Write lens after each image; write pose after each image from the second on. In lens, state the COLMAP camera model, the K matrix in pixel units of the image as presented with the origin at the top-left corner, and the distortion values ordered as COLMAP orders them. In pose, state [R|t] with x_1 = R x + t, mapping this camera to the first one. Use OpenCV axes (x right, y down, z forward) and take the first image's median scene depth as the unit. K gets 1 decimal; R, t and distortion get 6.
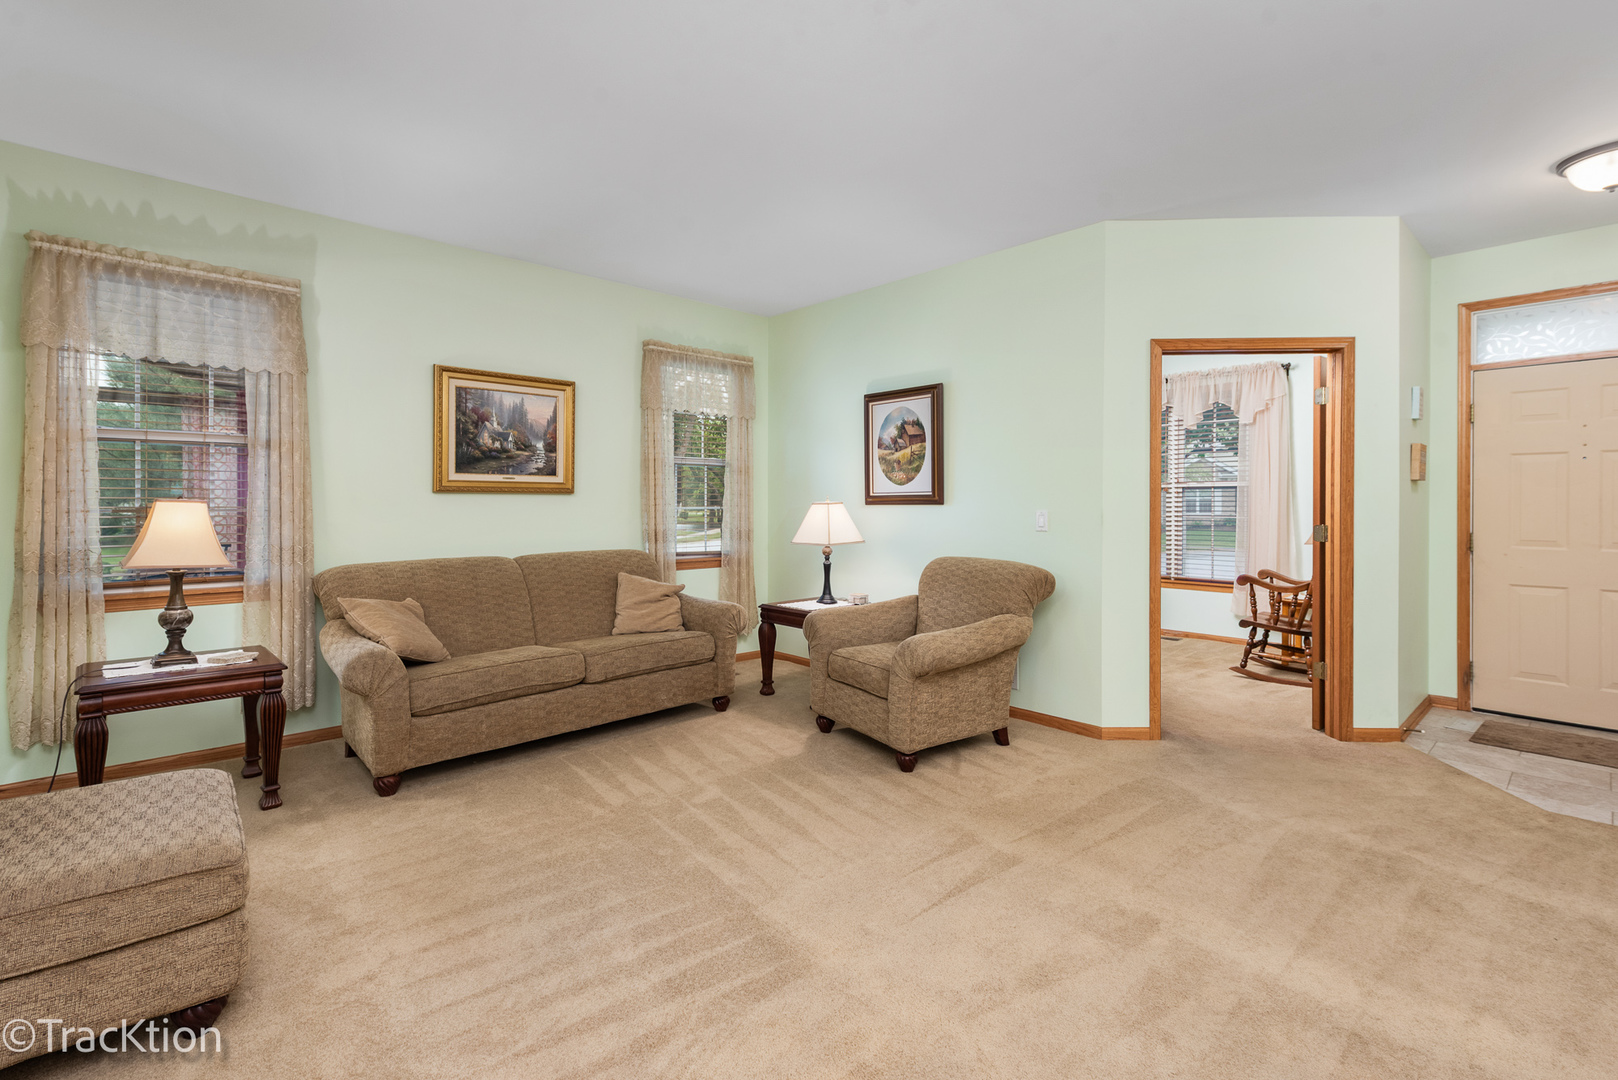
lens RADIAL K [[717.8, 0, 822.2], [0, 717.8, 508.7], [0, 0, 1]] dist [0.012415, -0.002937]
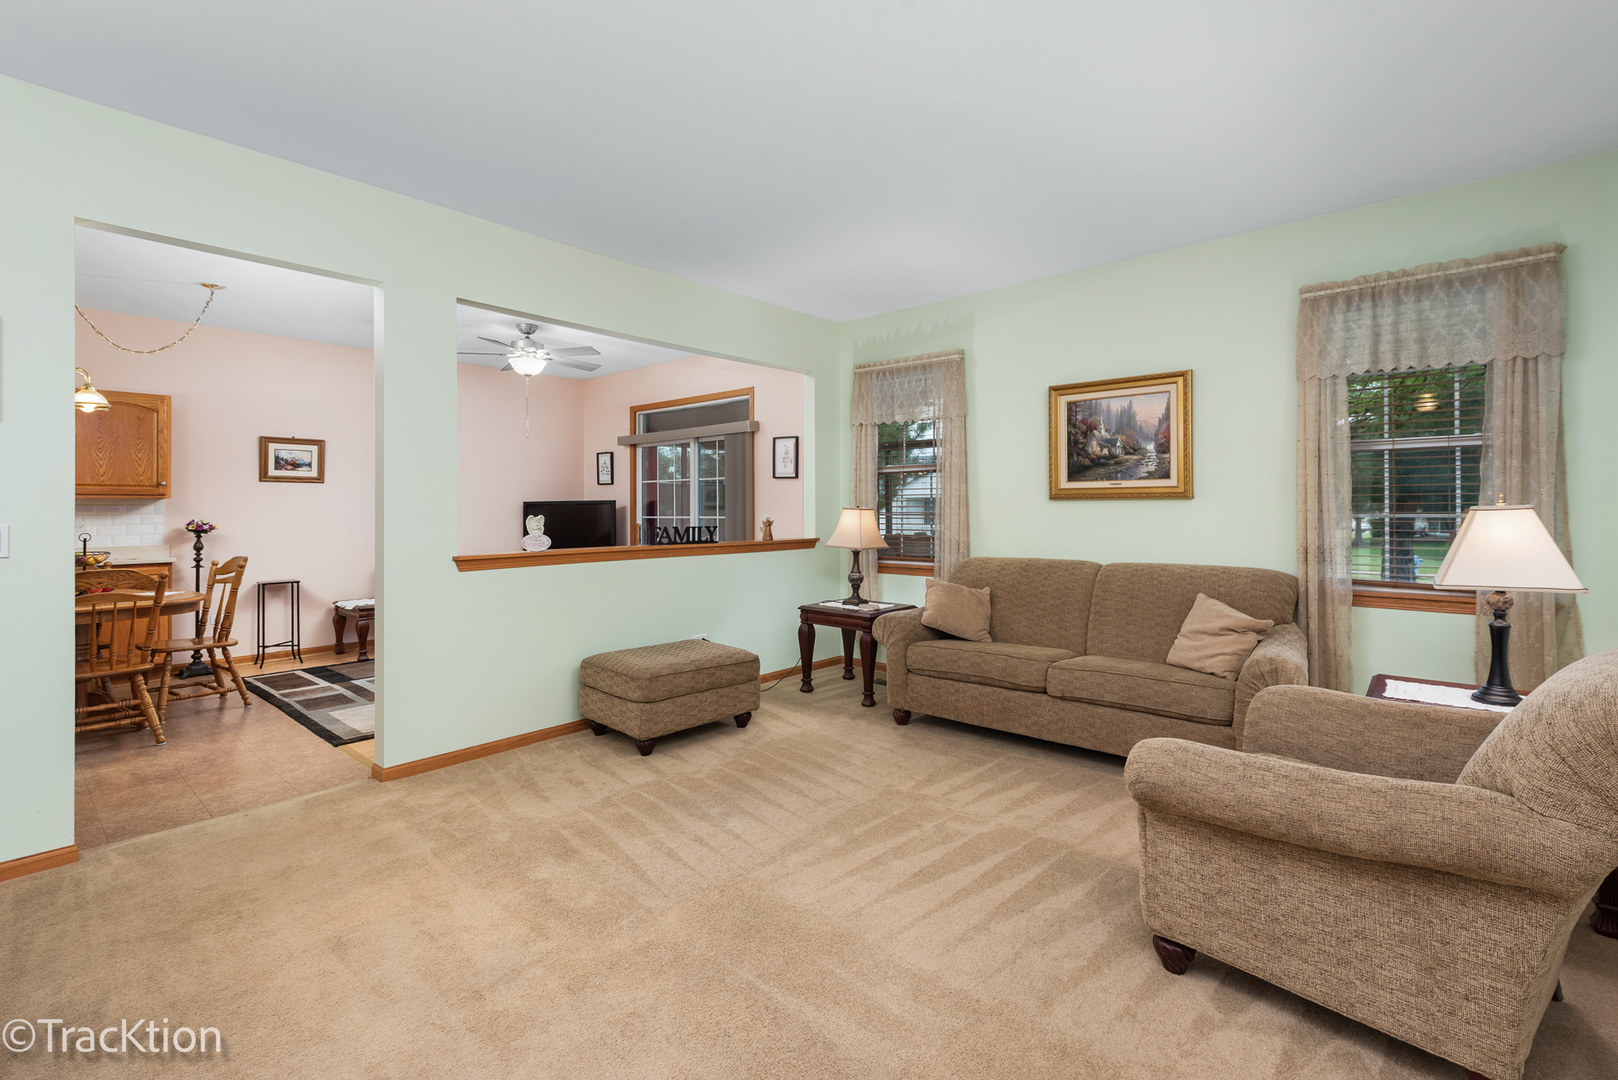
lens RADIAL K [[717.8, 0, 813.8], [0, 717.8, 502.4], [0, 0, 1]] dist [0.012415, -0.002937]
pose [[0.094942, -0.007306, -0.995456, 0.545277], [-0.001572, 0.999971, -0.007489, -0.009355], [0.995482, 0.002276, 0.094927, 0.521433]]
